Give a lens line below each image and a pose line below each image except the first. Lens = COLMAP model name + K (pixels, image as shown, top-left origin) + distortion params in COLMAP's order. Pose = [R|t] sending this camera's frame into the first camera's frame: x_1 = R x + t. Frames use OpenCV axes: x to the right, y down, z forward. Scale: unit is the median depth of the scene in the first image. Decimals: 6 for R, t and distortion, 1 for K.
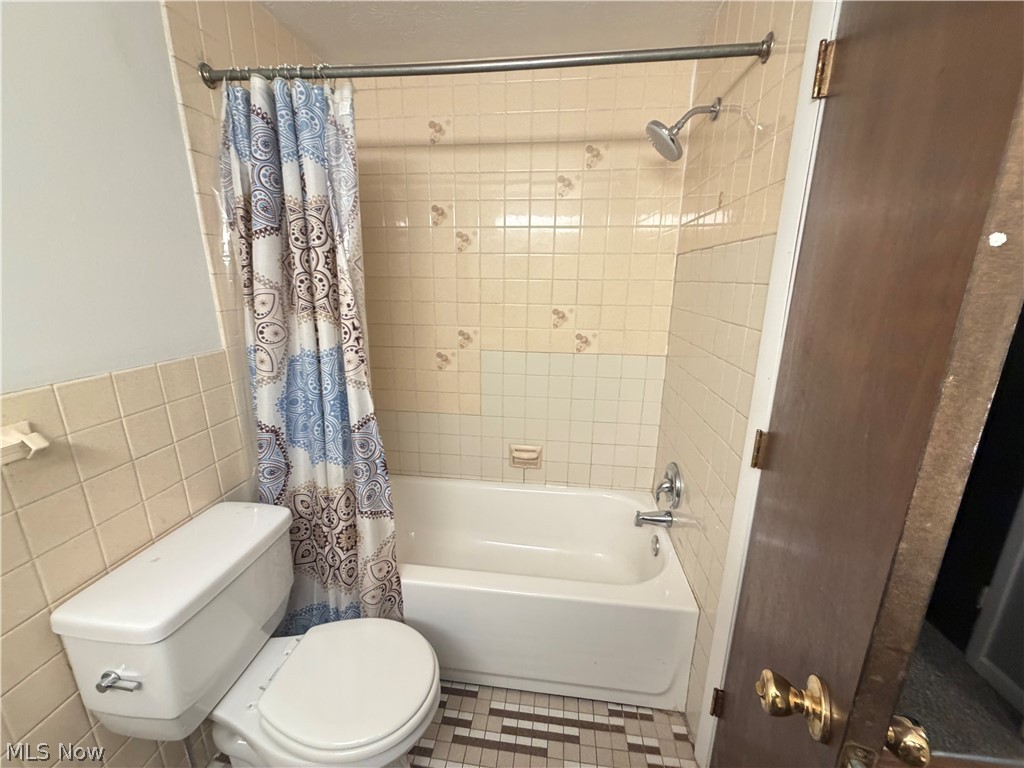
lens RADIAL K [[408.3, 0, 510.8], [0, 408.3, 383.2], [0, 0, 1]] dist [0.000861, 0.000178]
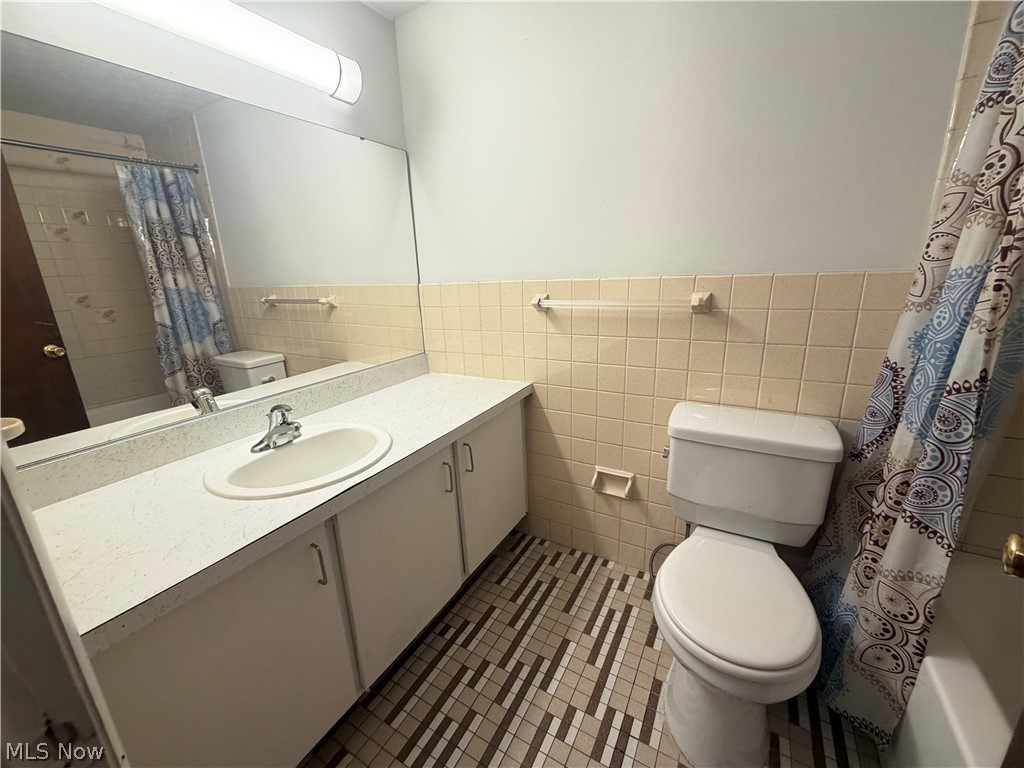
lens RADIAL K [[408.3, 0, 511.4], [0, 408.3, 383.7], [0, 0, 1]] dist [0.000861, 0.000178]
pose [[-0.385046, 0.254482, -0.887118, 0.479802], [-0.196658, 0.916531, 0.348278, 0.006668], [0.901701, 0.308562, -0.302860, 0.553484]]
